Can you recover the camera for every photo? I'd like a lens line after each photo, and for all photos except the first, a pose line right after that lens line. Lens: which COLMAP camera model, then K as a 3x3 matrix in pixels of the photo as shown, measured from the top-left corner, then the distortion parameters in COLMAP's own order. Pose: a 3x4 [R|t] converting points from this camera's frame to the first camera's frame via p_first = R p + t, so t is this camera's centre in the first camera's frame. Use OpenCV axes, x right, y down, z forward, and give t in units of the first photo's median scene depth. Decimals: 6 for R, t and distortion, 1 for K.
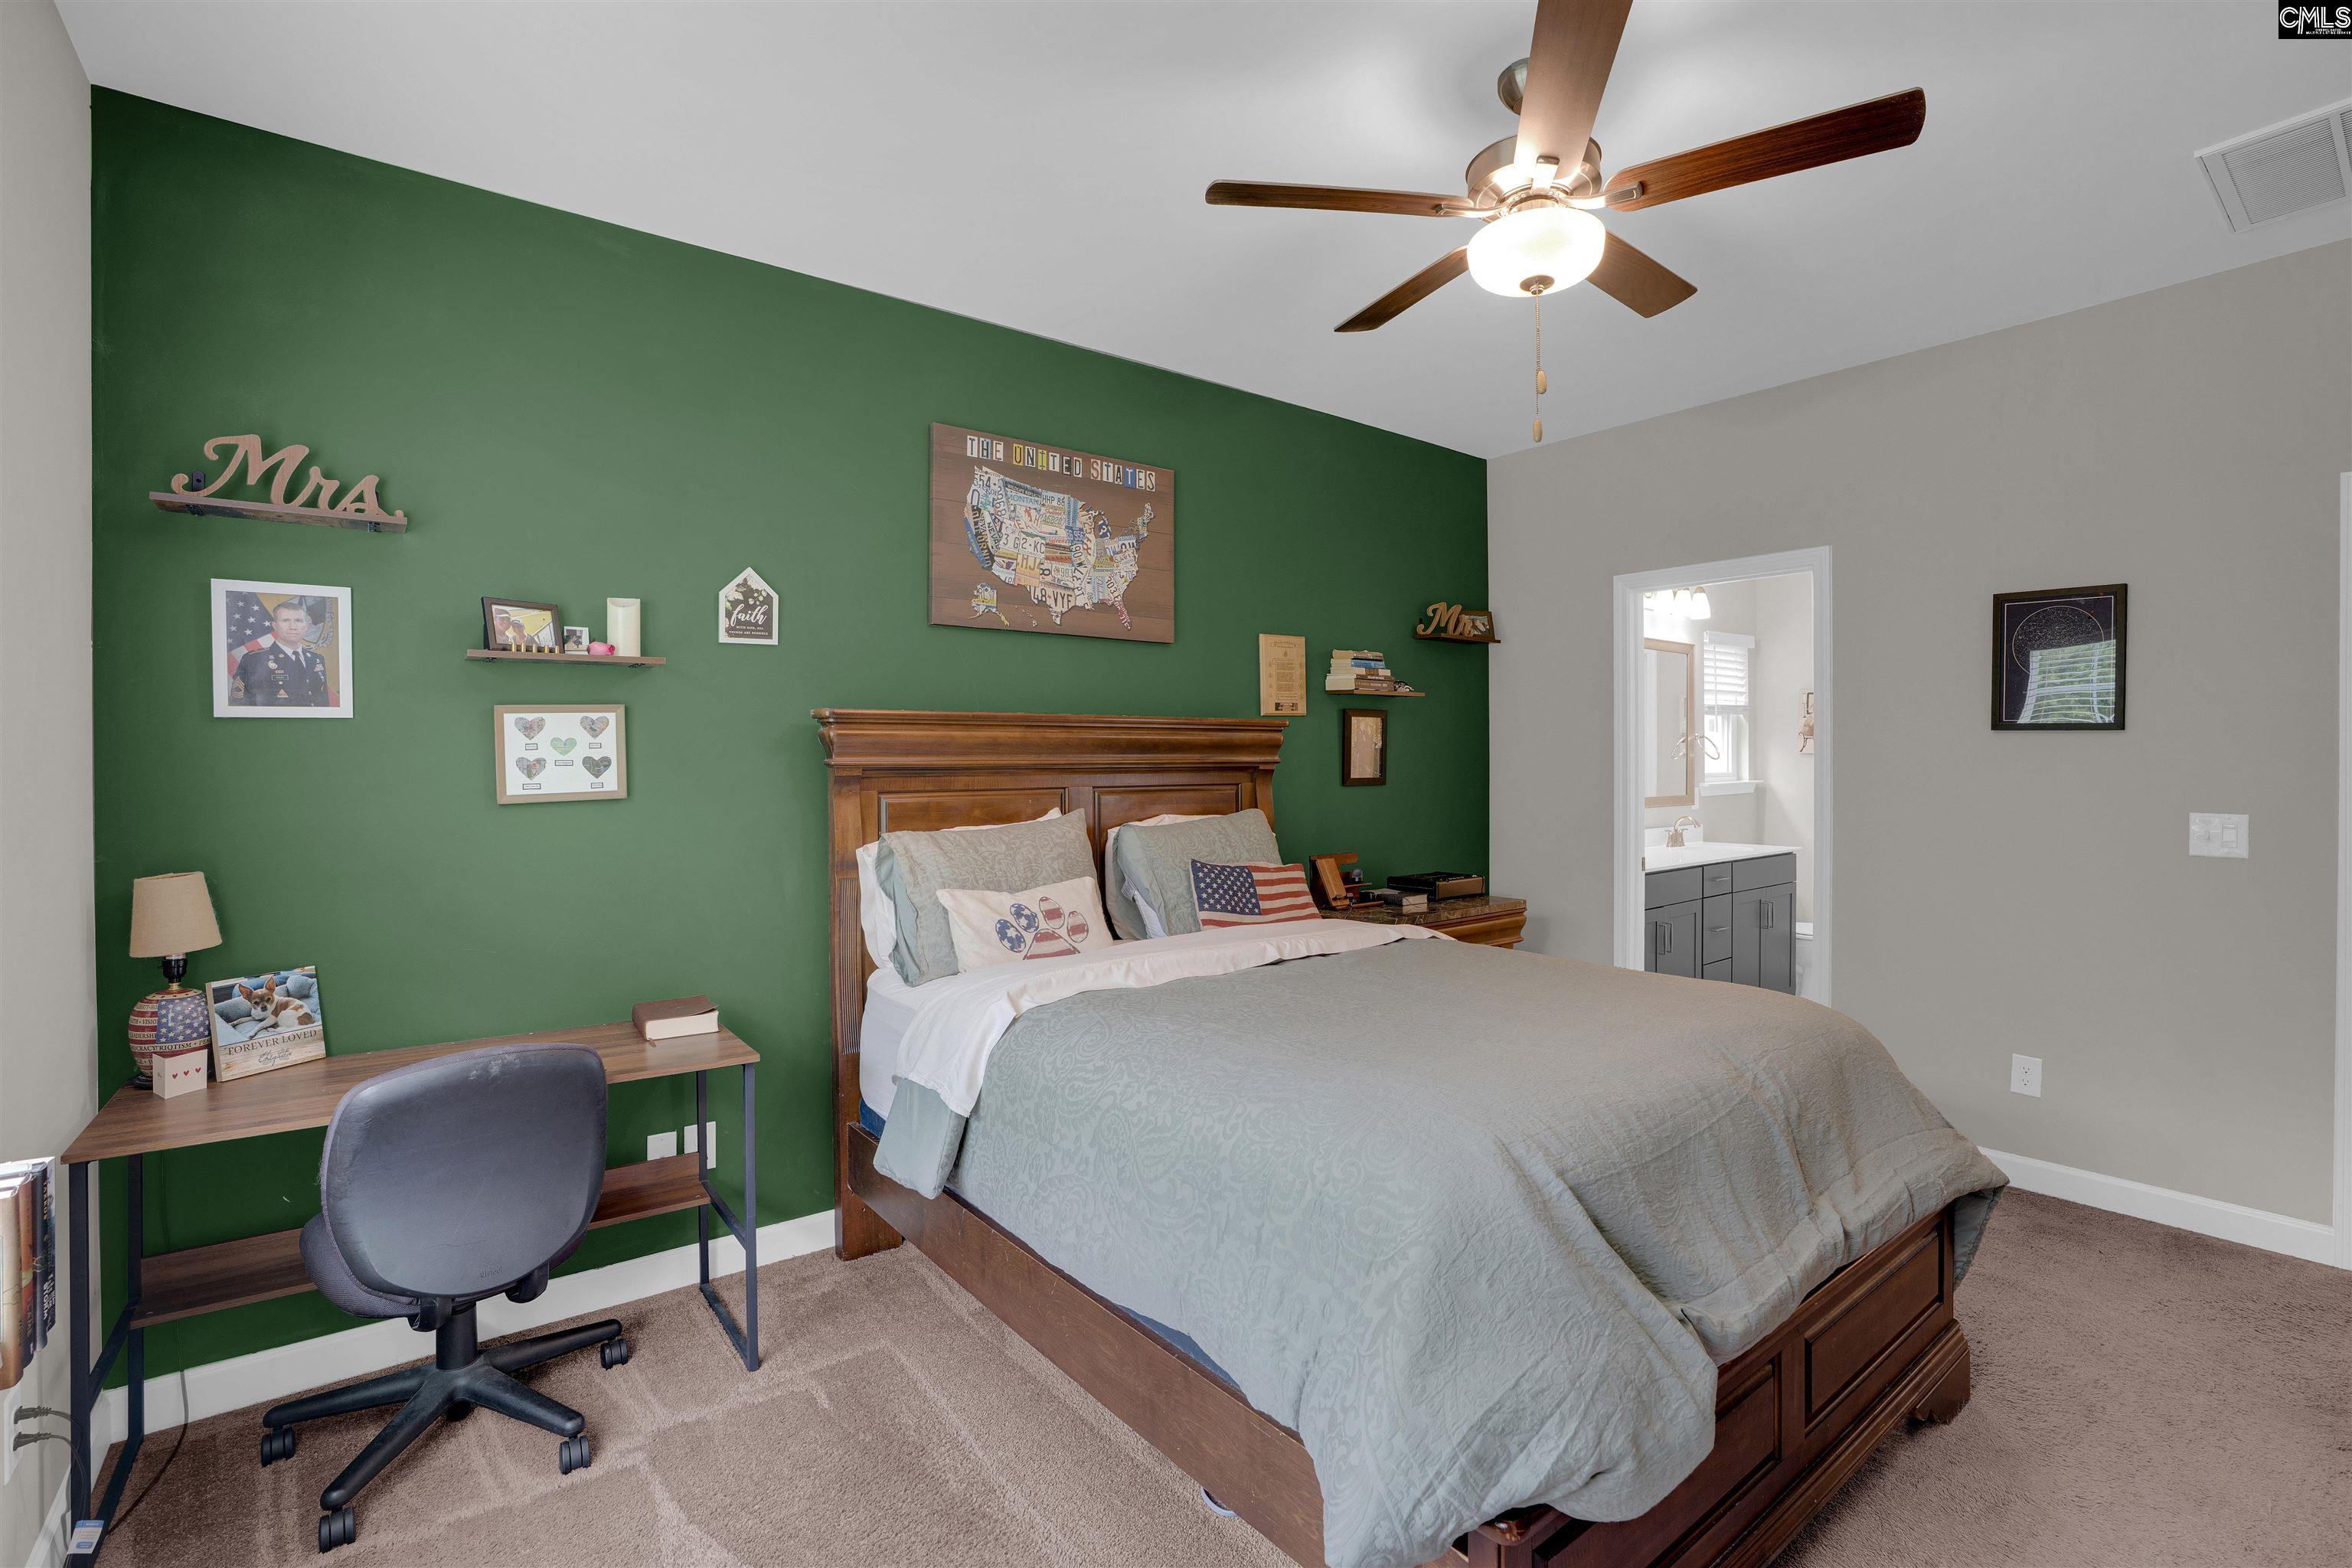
lens RADIAL K [[1098.3, 0, 1180.5], [0, 1098.3, 780.6], [0, 0, 1]] dist [-0.066419, 0.024036]
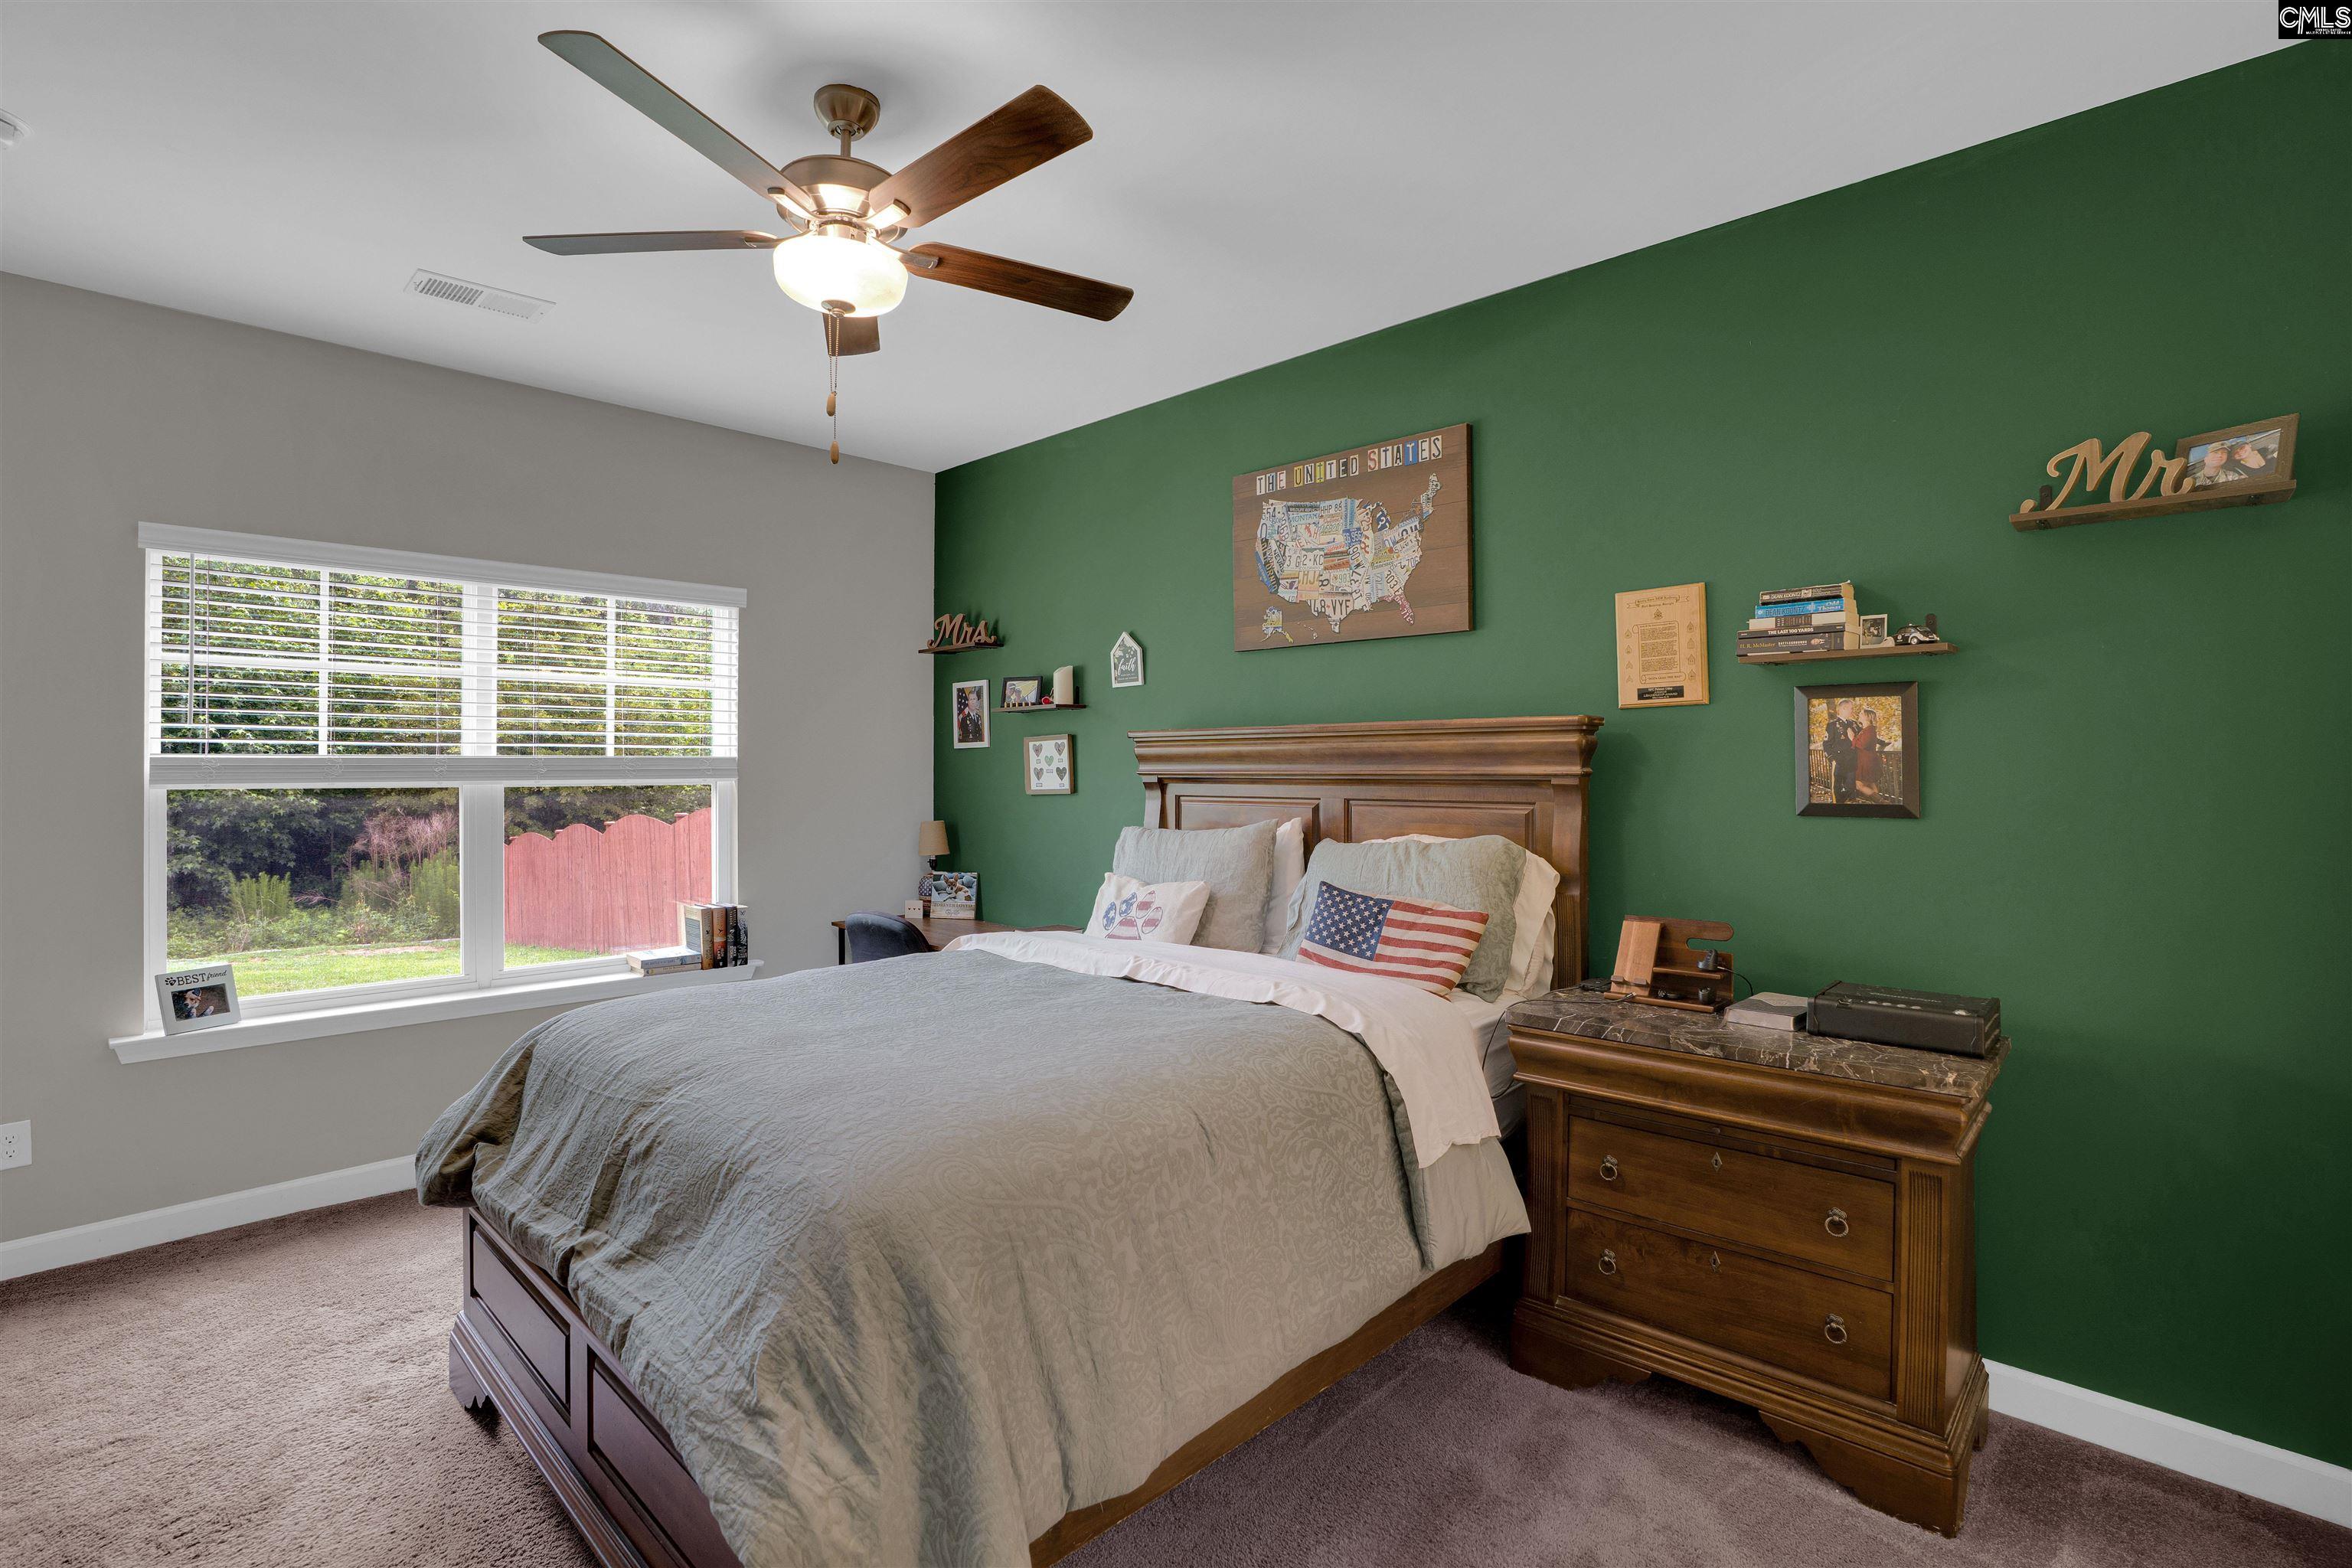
lens RADIAL K [[1098.3, 0, 1180.5], [0, 1098.3, 780.6], [0, 0, 1]] dist [-0.066419, 0.024036]
pose [[0.143849, 0.012978, -0.989515, 0.852975], [-0.018988, 0.999766, 0.010352, -0.017460], [0.989417, 0.017299, 0.144062, 0.730607]]
